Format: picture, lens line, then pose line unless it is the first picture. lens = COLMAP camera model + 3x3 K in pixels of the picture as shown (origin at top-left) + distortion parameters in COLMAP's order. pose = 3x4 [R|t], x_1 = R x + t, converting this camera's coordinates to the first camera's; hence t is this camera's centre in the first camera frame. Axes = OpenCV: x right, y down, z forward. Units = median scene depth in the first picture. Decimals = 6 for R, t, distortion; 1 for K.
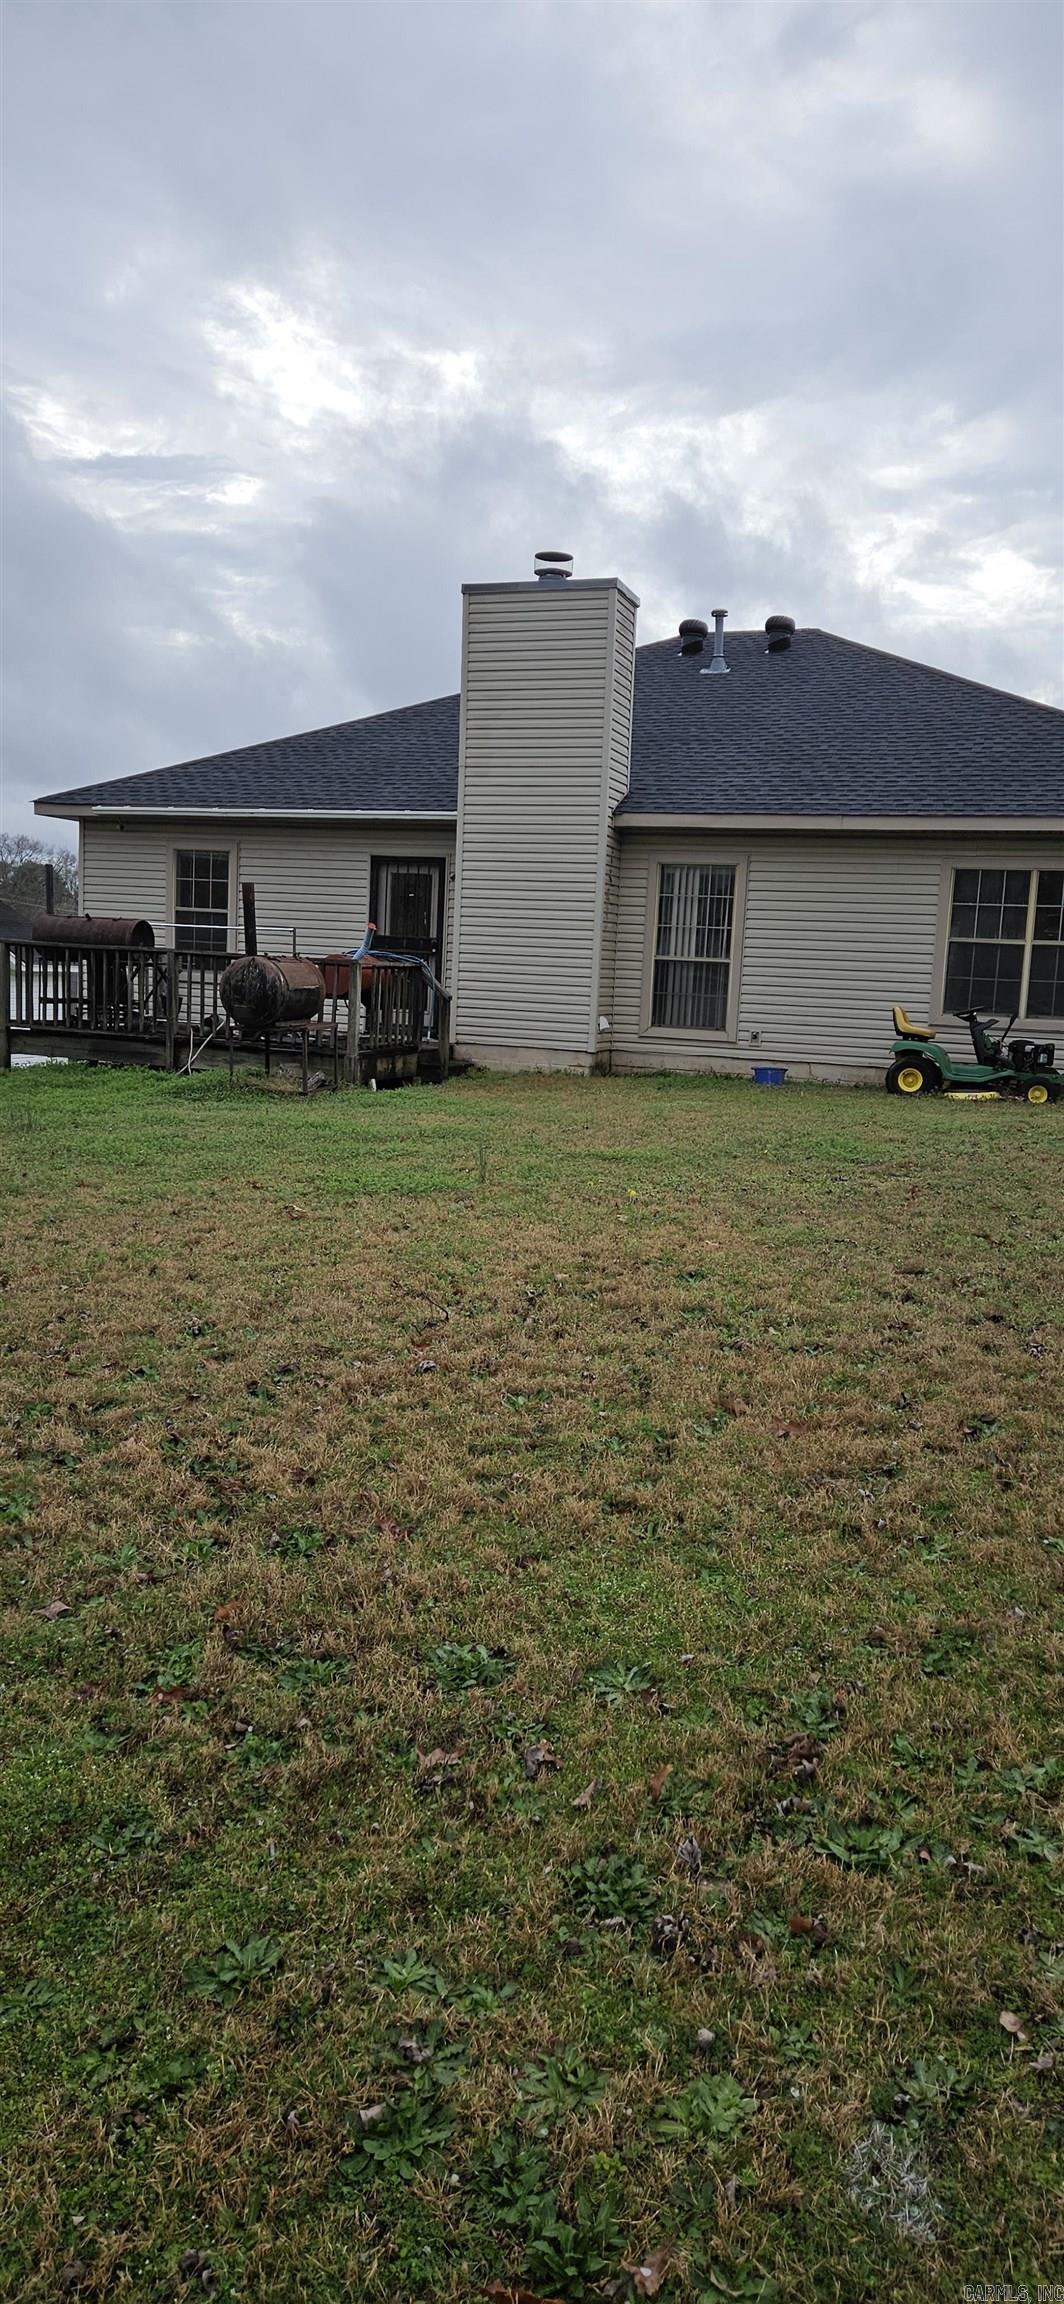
lens RADIAL K [[1569.0, 0, 541.0], [0, 1569.0, 1145.9], [0, 0, 1]] dist [0.060050, -0.061926]
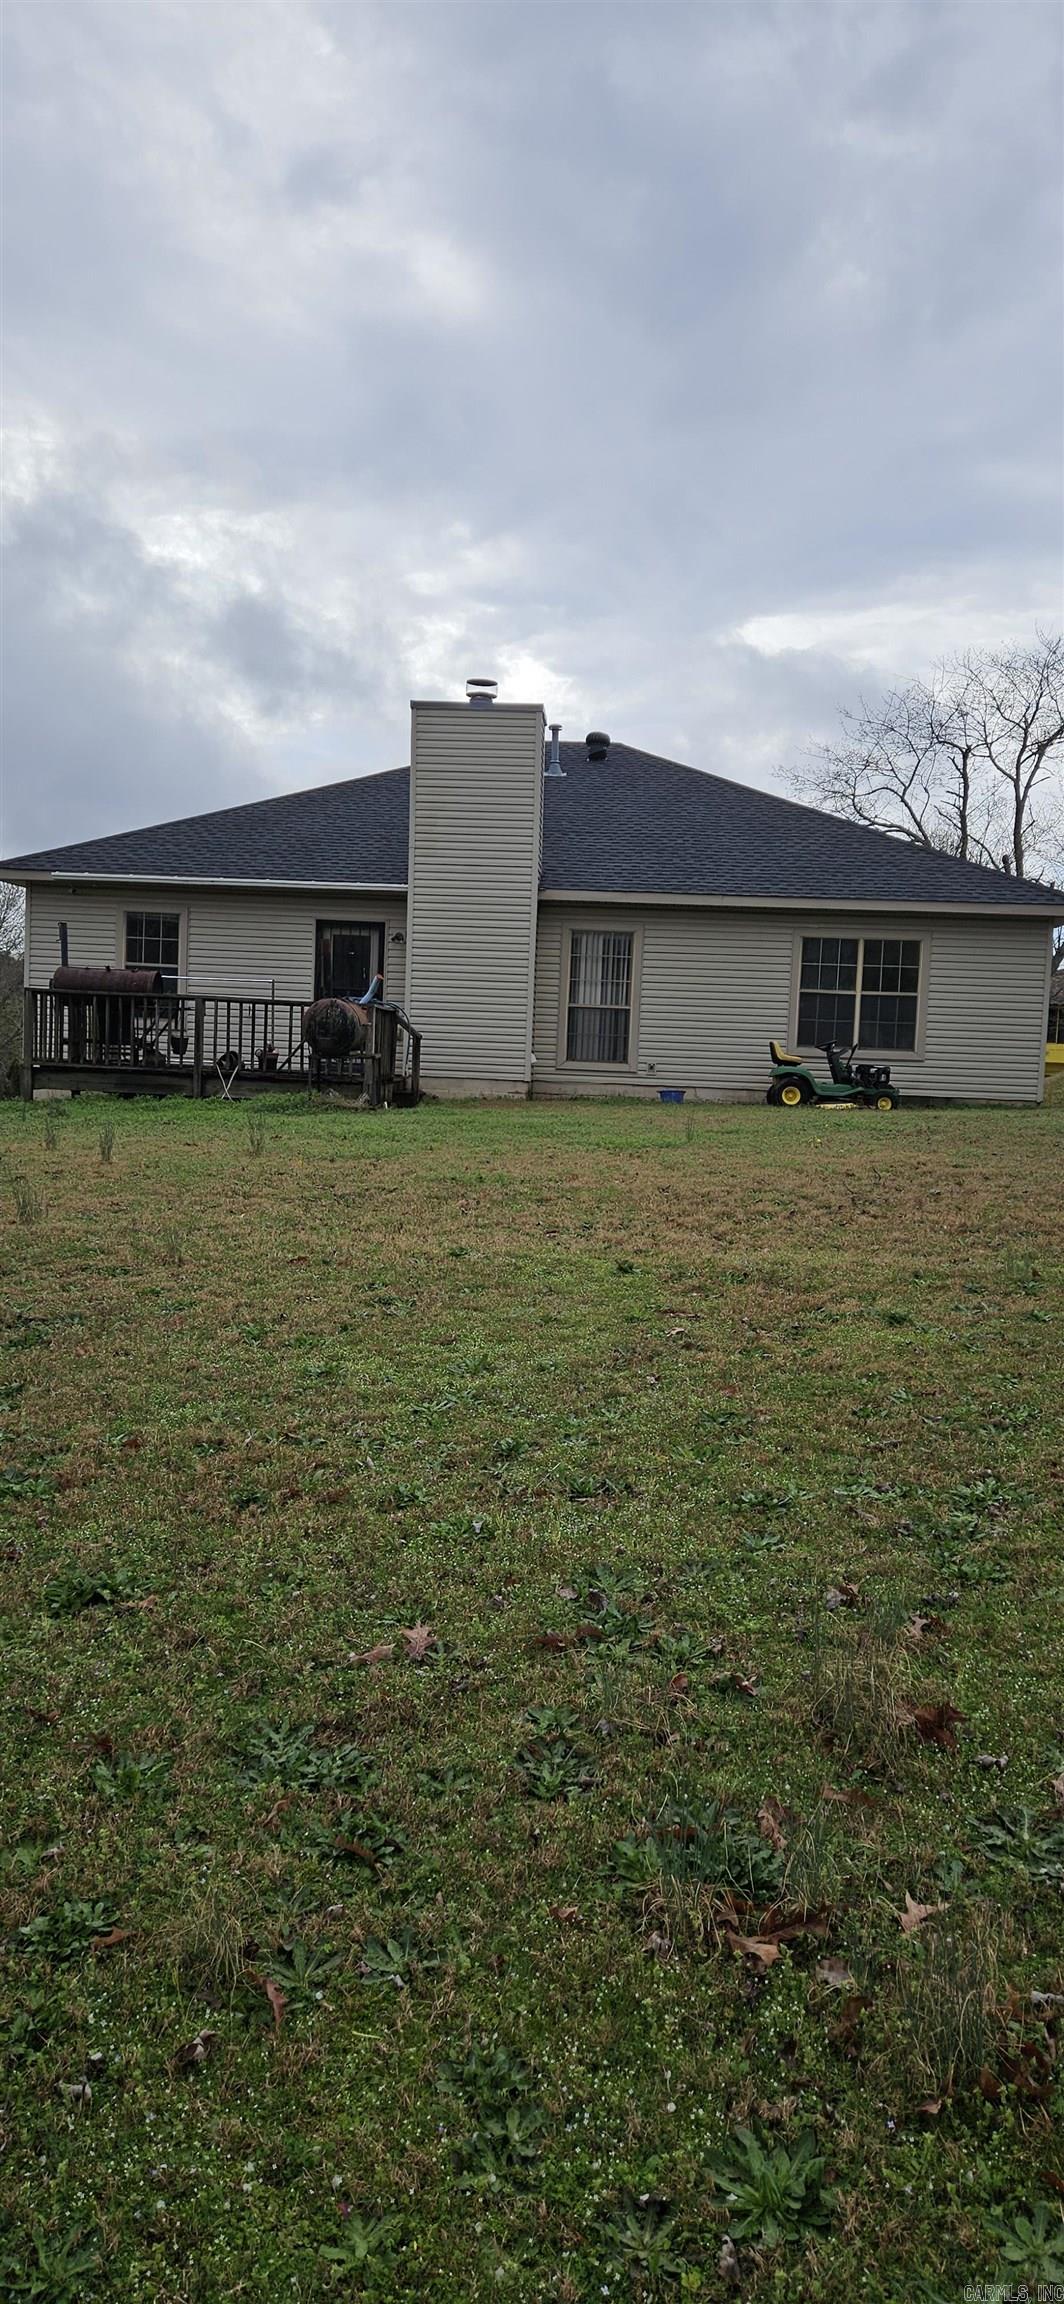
lens RADIAL K [[1554.3, 0, 532.0], [0, 1554.3, 1152.0], [0, 0, 1]] dist [0.056924, -0.288546]
pose [[0.956367, -0.026037, 0.291005, -0.318333], [0.038065, 0.998636, -0.035747, 0.039284], [-0.289677, 0.045264, 0.956054, -0.162281]]
